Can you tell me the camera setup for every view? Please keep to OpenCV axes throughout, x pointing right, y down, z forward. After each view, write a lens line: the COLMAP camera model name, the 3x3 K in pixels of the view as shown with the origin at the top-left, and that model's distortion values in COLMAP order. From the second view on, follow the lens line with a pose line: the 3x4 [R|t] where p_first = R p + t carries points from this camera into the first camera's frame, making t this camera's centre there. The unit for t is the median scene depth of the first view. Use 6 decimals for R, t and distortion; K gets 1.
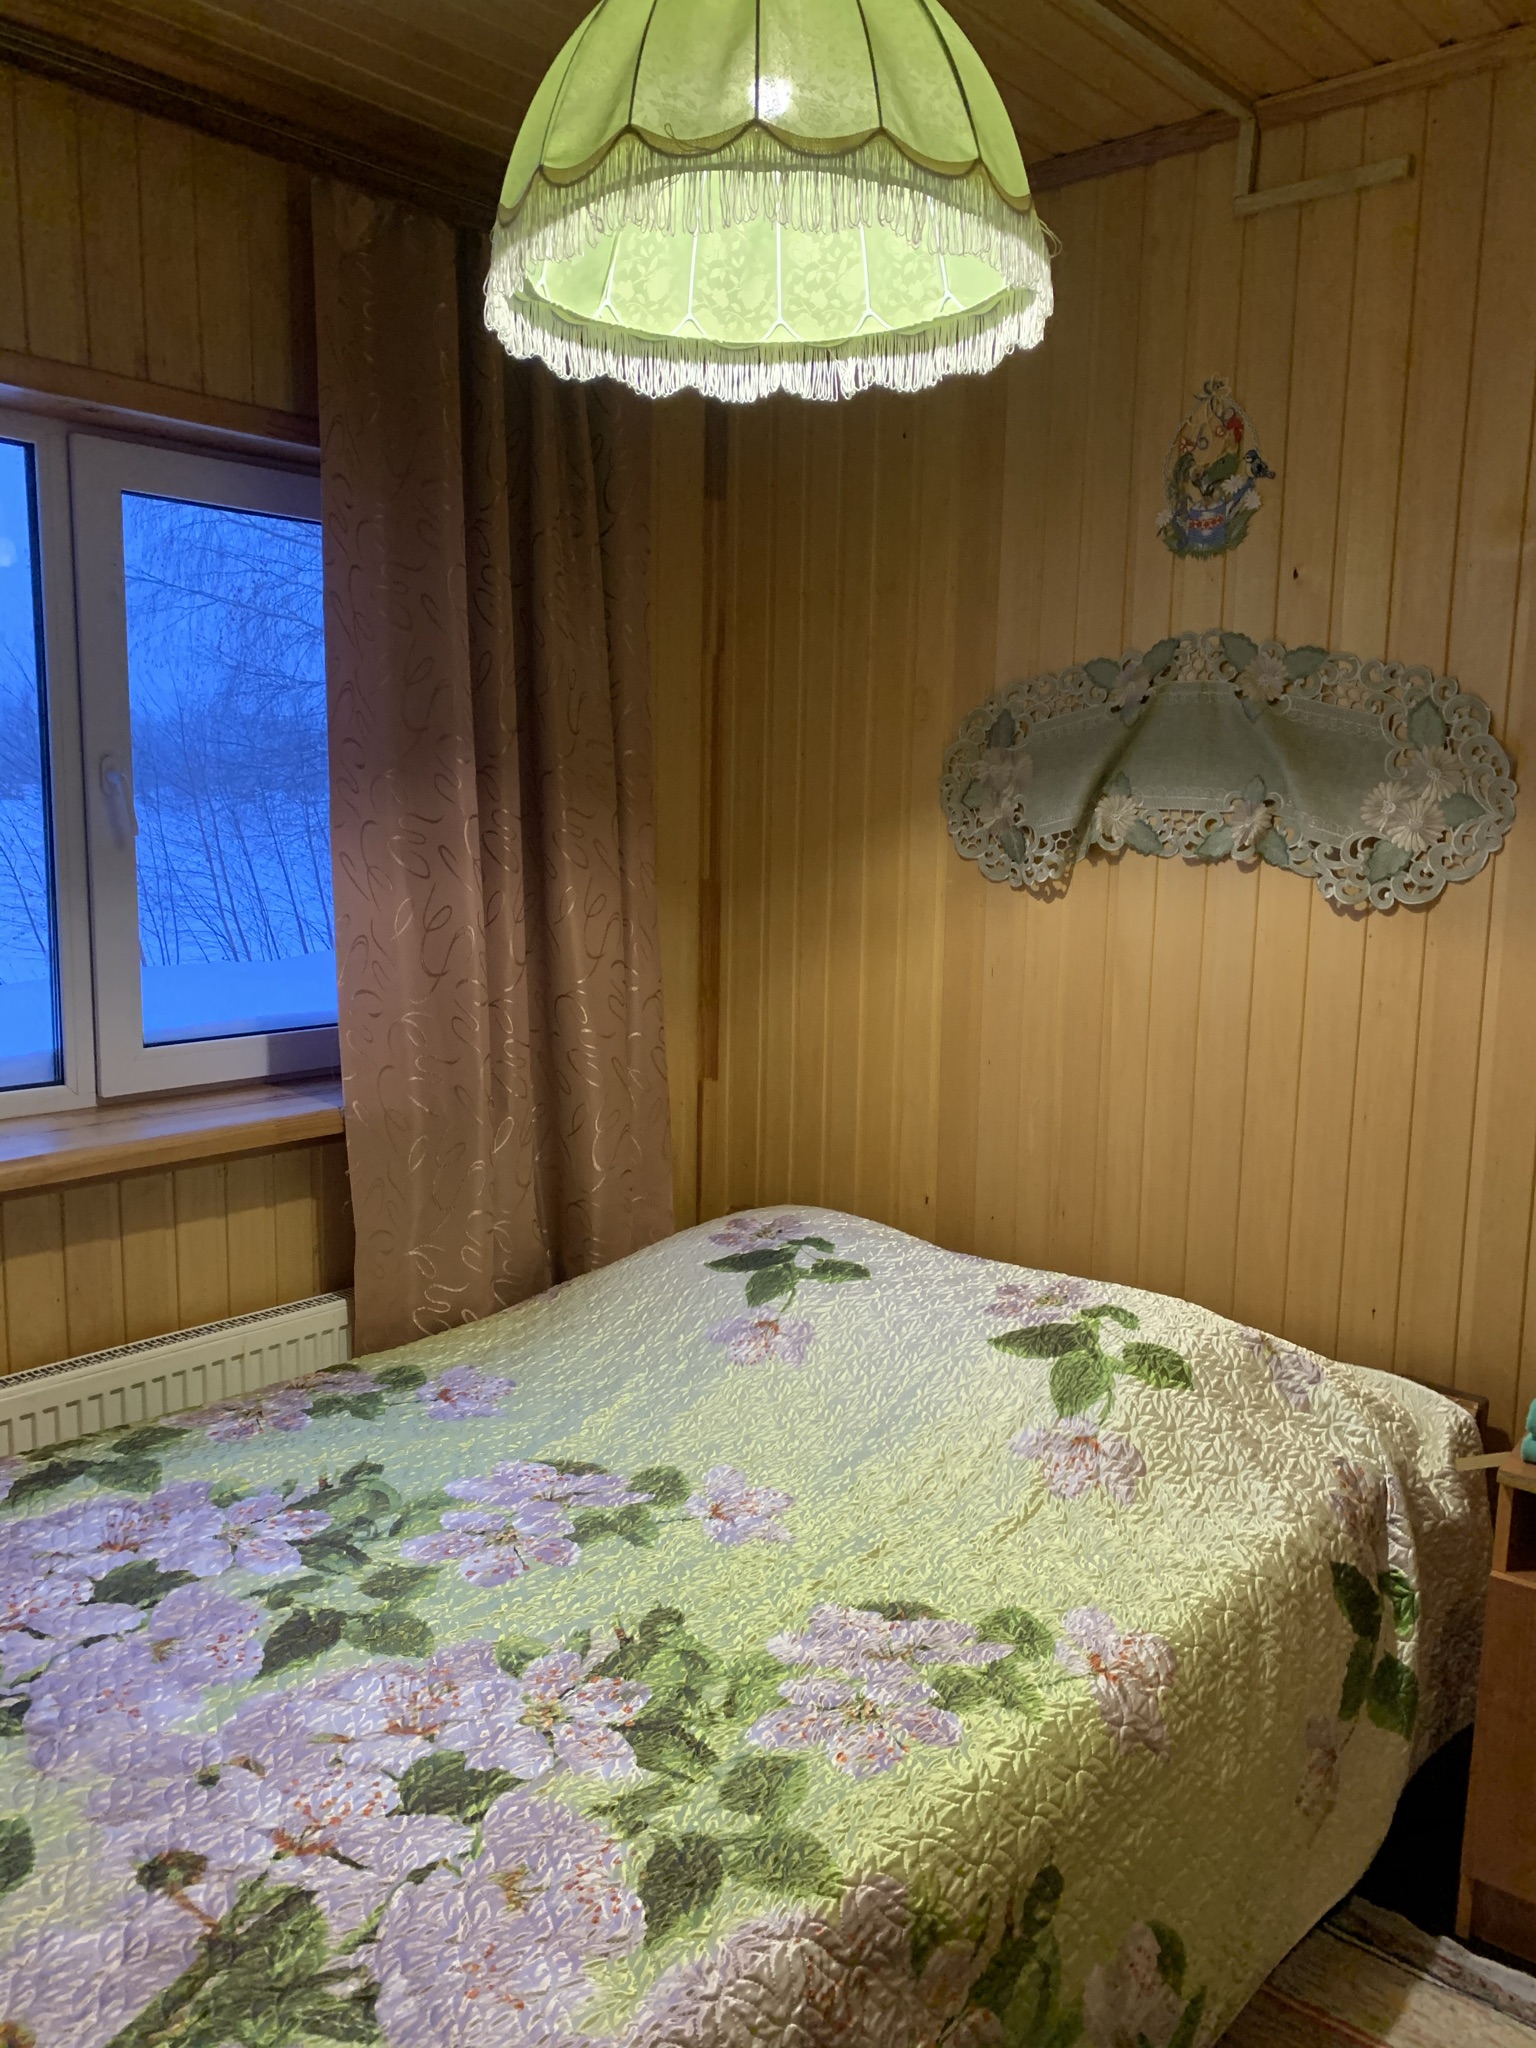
lens RADIAL K [[1567.2, 0, 779.7], [0, 1567.2, 1004.3], [0, 0, 1]] dist [0.074428, -0.095255]
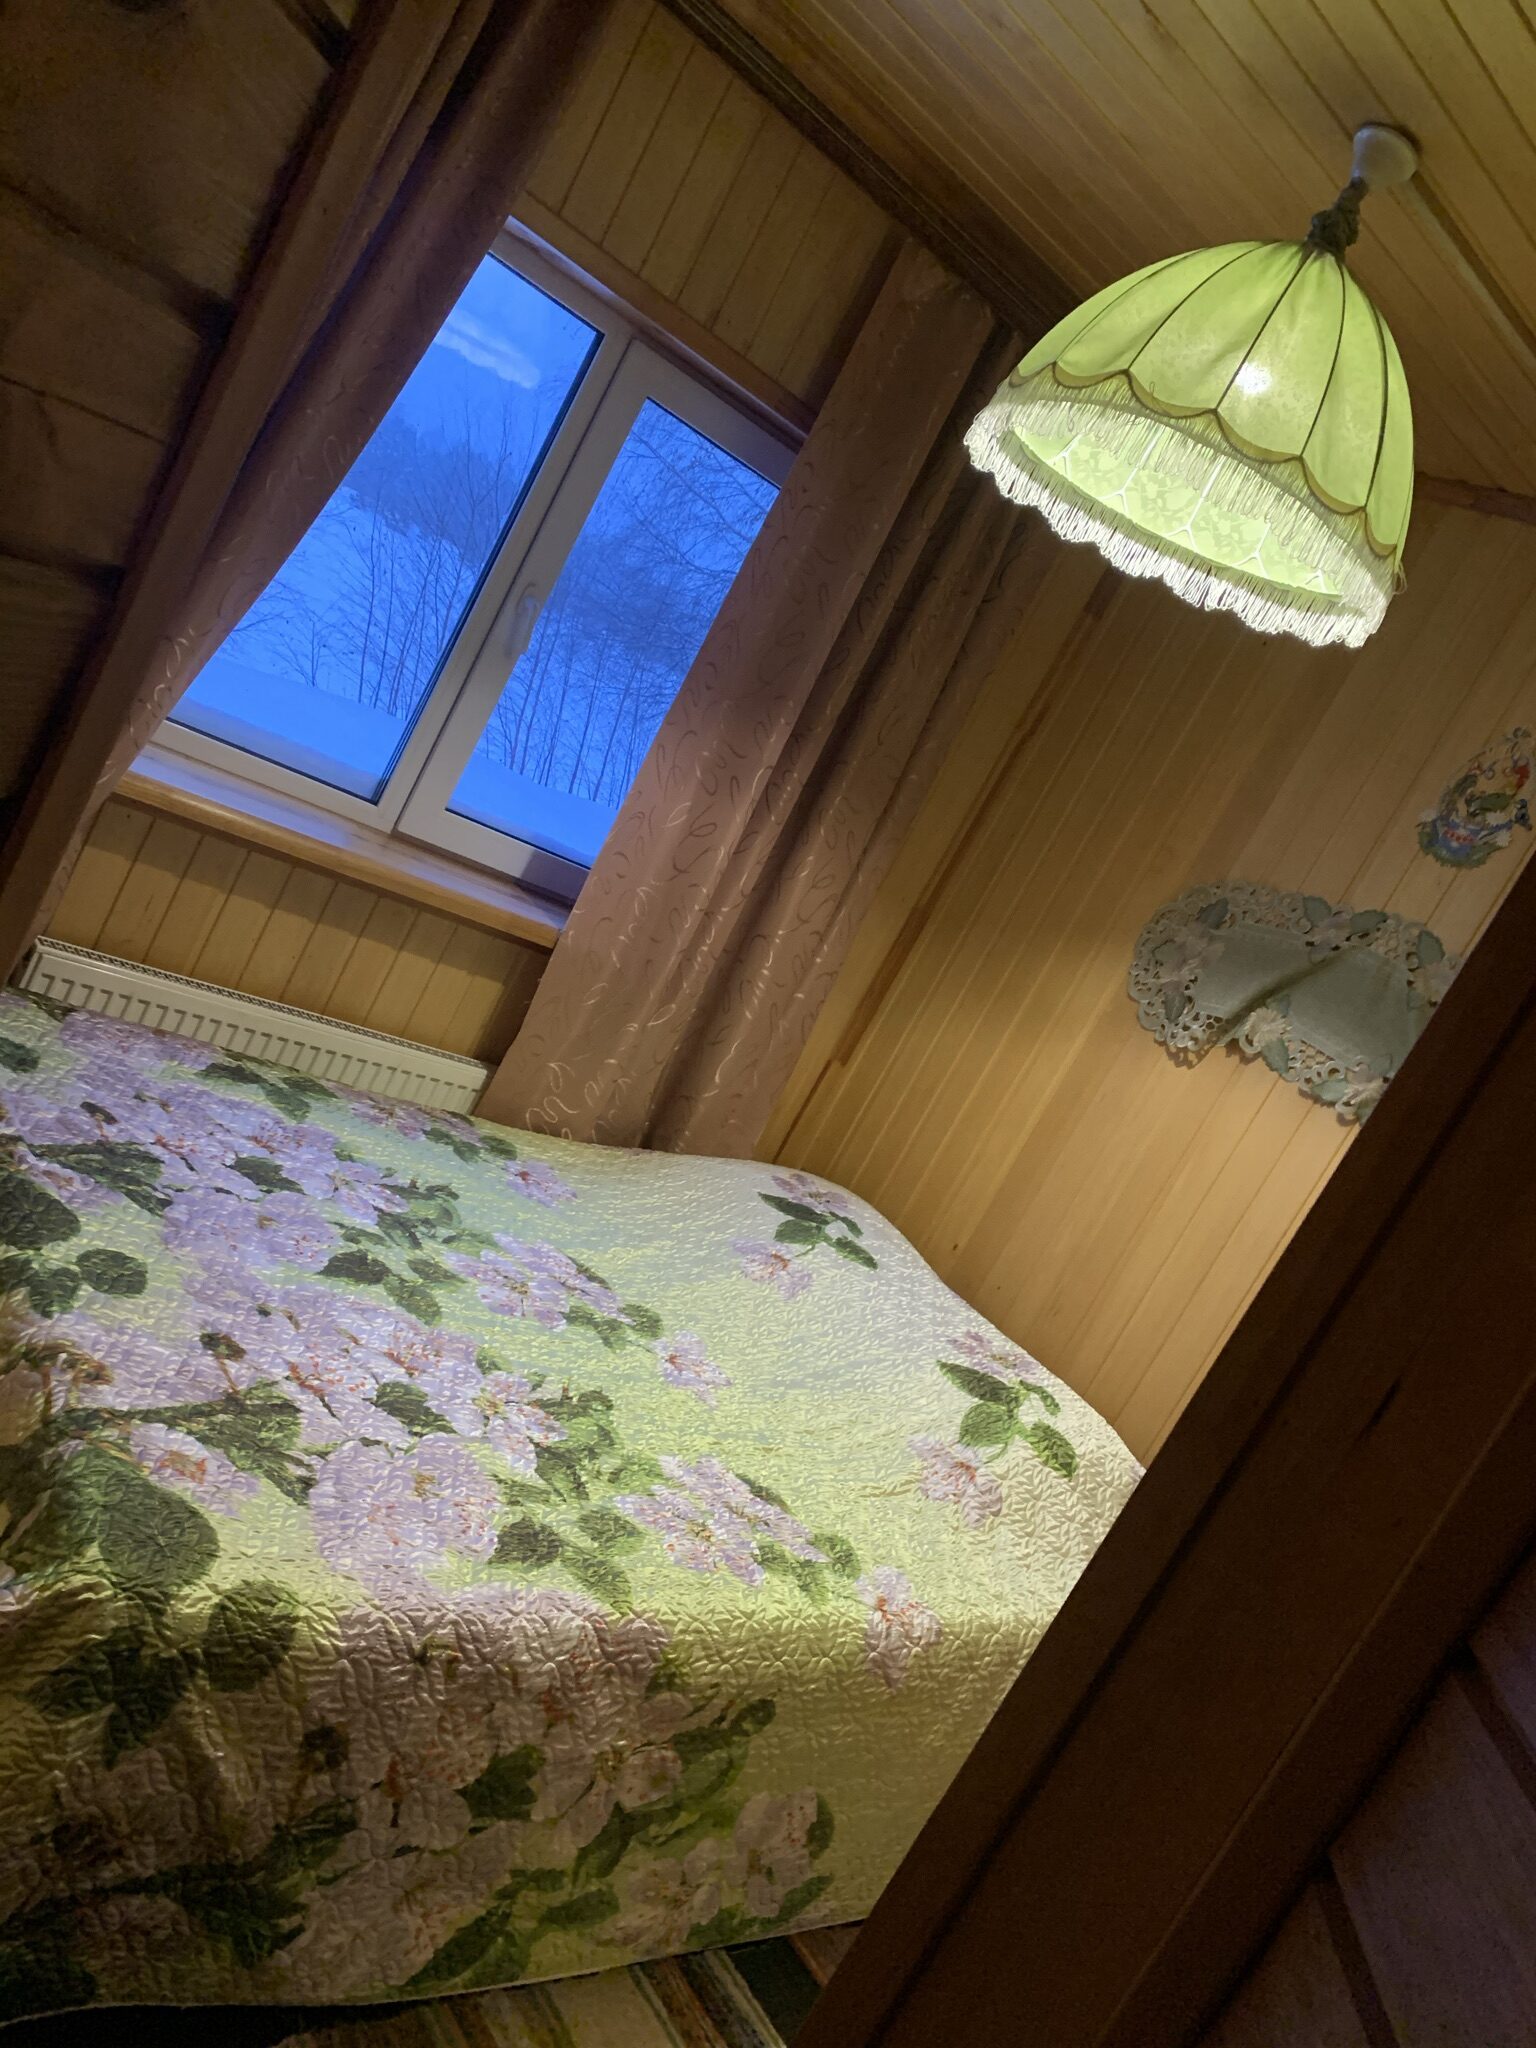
lens RADIAL K [[1567.2, 0, 779.7], [0, 1567.2, 1004.3], [0, 0, 1]] dist [0.074428, -0.095255]
pose [[0.871396, 0.478458, -0.108387, 0.034706], [-0.479019, 0.877516, 0.022500, 0.010682], [0.105877, 0.032313, 0.993854, -0.229186]]
